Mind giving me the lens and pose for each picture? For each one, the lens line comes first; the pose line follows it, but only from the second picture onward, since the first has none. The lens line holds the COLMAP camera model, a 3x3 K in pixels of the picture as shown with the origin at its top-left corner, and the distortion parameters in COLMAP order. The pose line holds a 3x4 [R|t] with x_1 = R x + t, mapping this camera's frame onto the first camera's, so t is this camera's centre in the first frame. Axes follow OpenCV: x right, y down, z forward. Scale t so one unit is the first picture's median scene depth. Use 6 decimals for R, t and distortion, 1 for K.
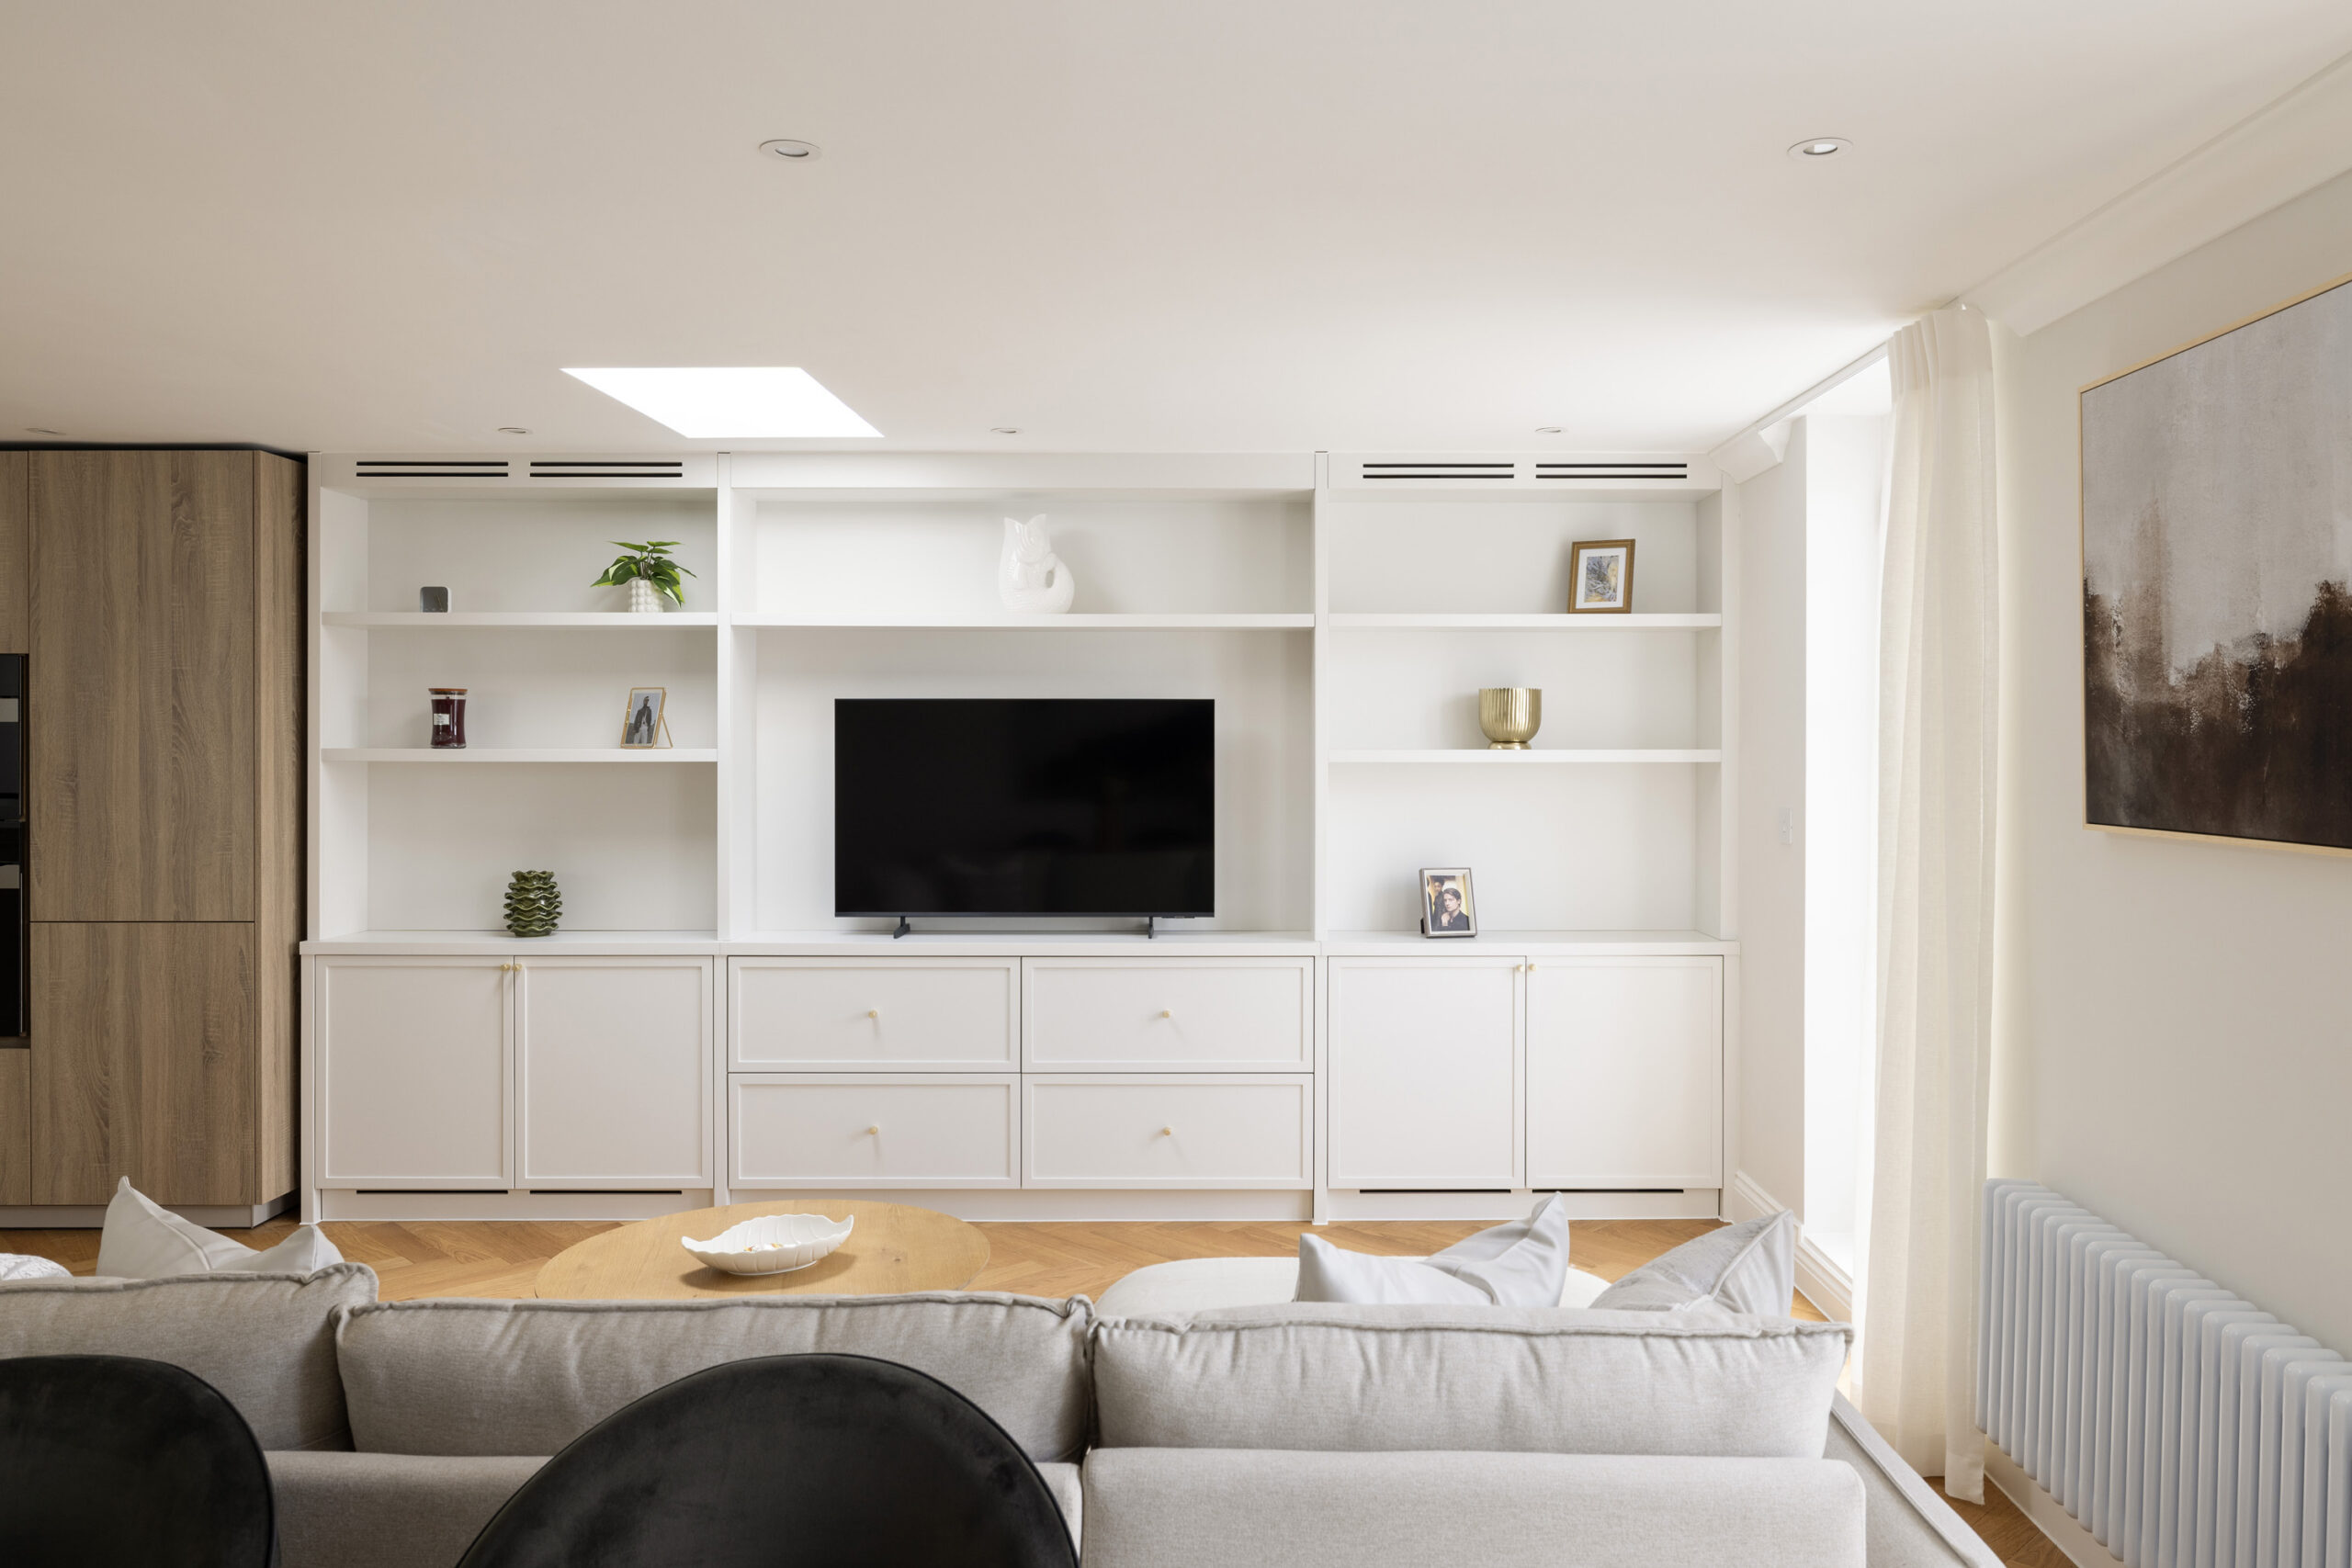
lens RADIAL K [[1675.6, 0, 1178.0], [0, 1675.6, 778.1], [0, 0, 1]] dist [0.003383, 0.000130]
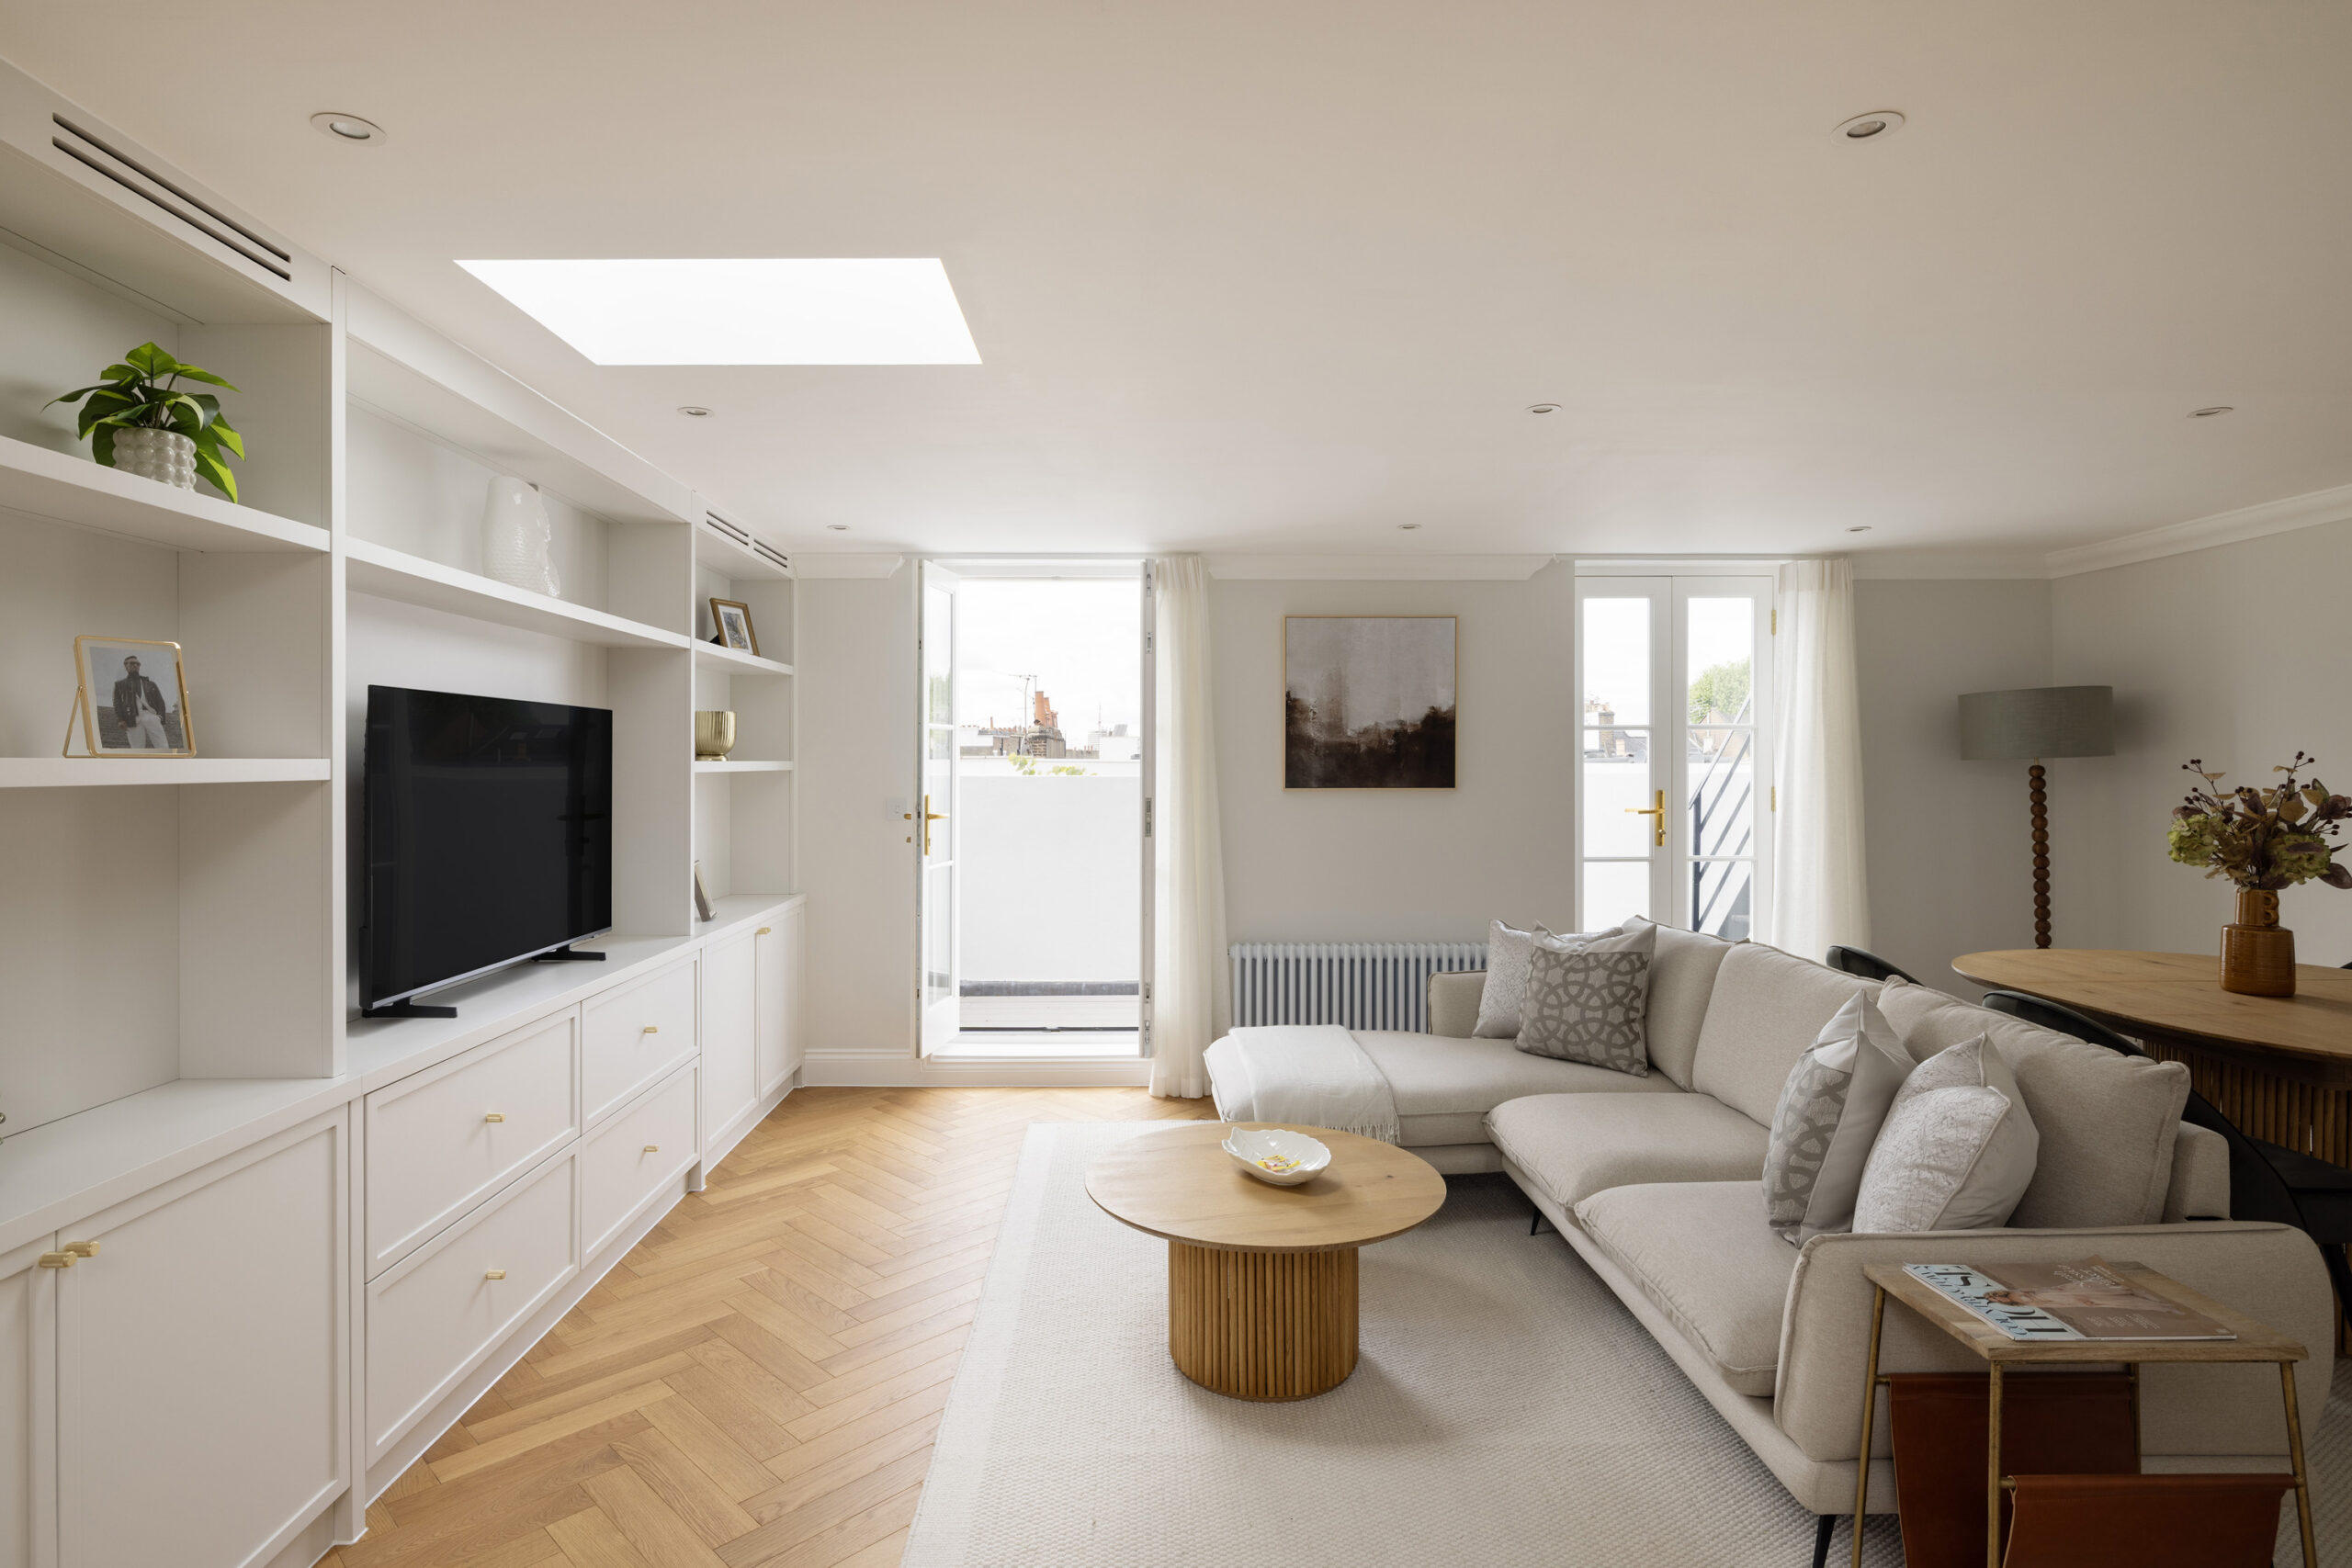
lens RADIAL K [[1211.3, 0, 1170.4], [0, 1211.3, 779.6], [0, 0, 1]] dist [0.000529, -0.000035]
pose [[-0.049235, -0.014842, 0.998677, -1.313717], [0.020609, 0.999662, 0.015873, -0.018845], [-0.998575, 0.021364, -0.048912, 1.311017]]
